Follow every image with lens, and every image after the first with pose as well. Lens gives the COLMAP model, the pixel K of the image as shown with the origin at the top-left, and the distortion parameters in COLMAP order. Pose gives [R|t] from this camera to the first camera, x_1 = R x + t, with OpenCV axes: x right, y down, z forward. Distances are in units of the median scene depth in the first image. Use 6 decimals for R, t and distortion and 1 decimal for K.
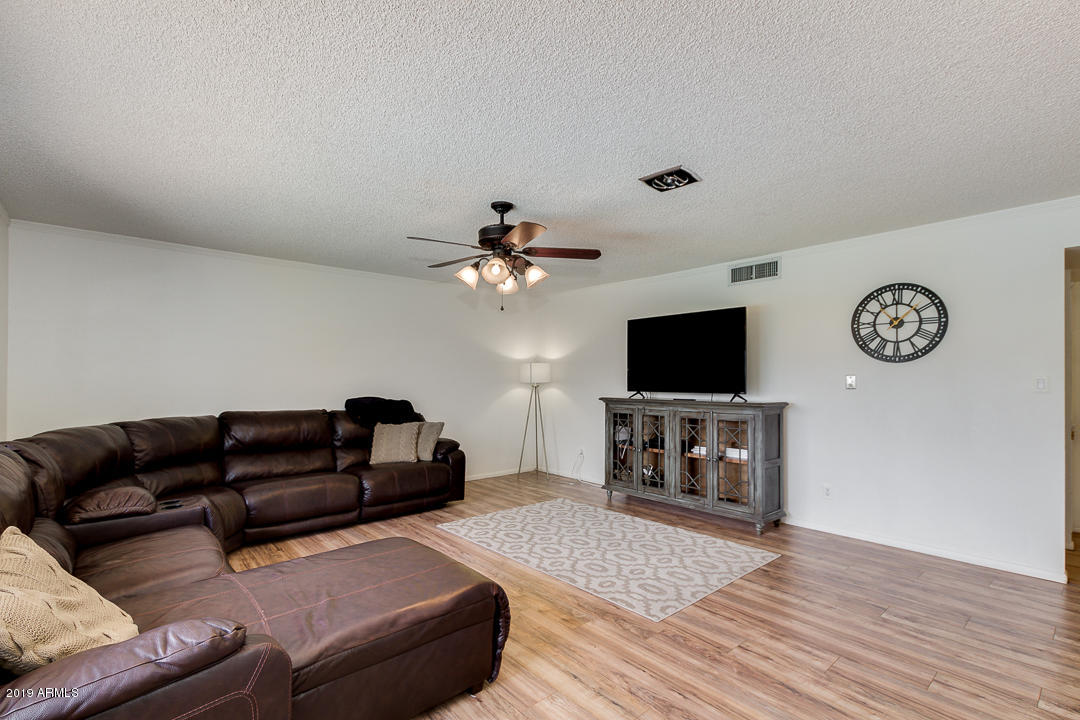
lens RADIAL K [[494.5, 0, 539.7], [0, 494.5, 364.7], [0, 0, 1]] dist [0.004381, -0.002086]
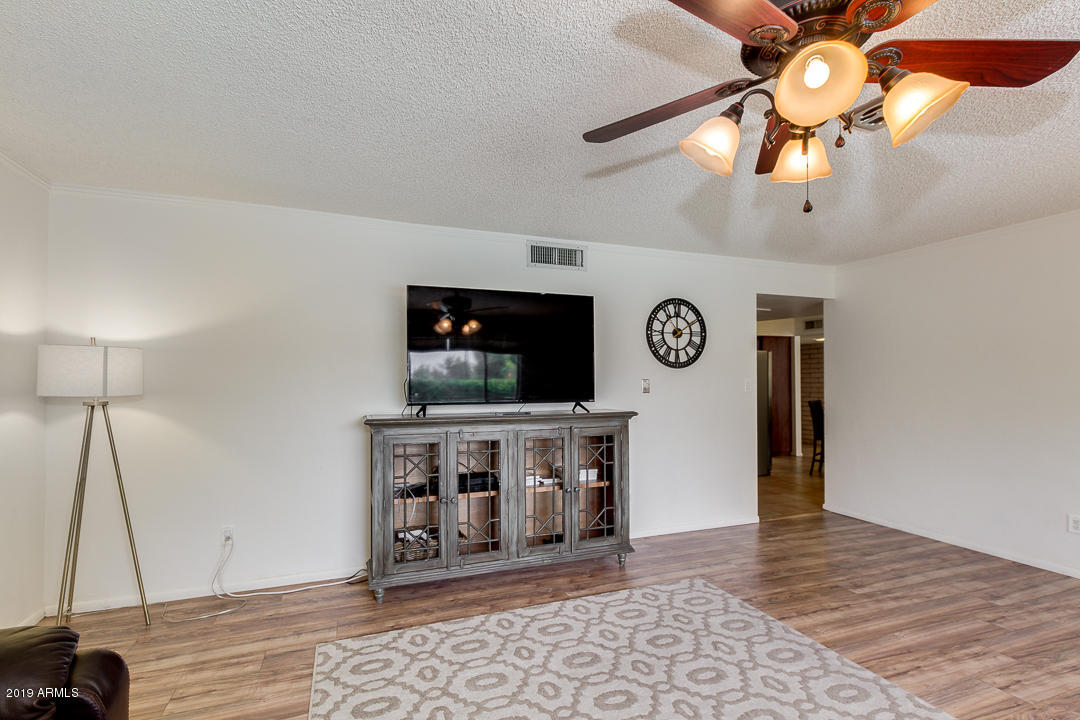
lens RADIAL K [[494.5, 0, 510.9], [0, 494.5, 371.6], [0, 0, 1]] dist [0.004381, -0.002086]
pose [[0.354817, 0.015107, 0.934814, -0.459215], [-0.023753, 0.999692, -0.007140, 0.019768], [-0.934634, -0.019672, 0.355067, 0.942377]]
